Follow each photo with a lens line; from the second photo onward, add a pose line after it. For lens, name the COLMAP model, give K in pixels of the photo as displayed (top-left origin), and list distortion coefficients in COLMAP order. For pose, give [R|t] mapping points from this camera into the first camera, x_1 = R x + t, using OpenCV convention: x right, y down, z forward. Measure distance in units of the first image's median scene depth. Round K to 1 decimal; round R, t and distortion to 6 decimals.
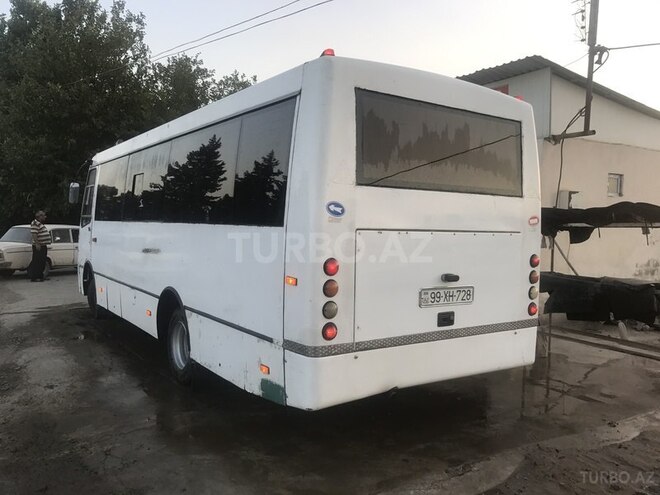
lens RADIAL K [[555.0, 0, 327.0], [0, 555.0, 251.1], [0, 0, 1]] dist [-0.003753, -0.015407]
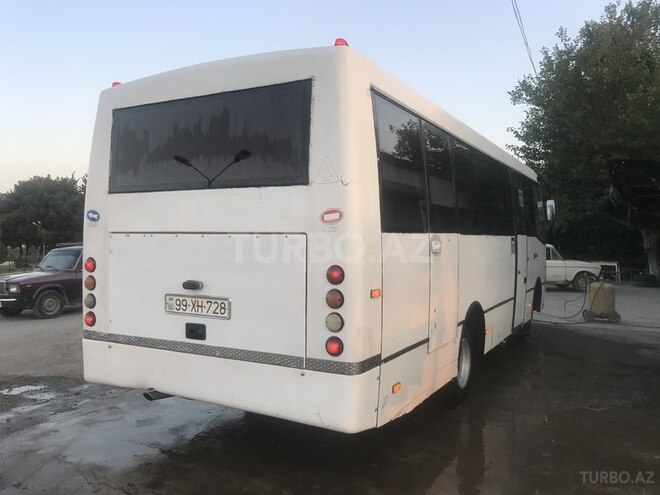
lens RADIAL K [[555.0, 0, 326.0], [0, 555.0, 242.3], [0, 0, 1]] dist [-0.003753, -0.015407]
pose [[0.448953, -0.003474, -0.893549, 1.116497], [-0.030890, 0.999334, -0.019406, -0.010174], [0.893021, 0.036314, 0.448547, 0.786664]]
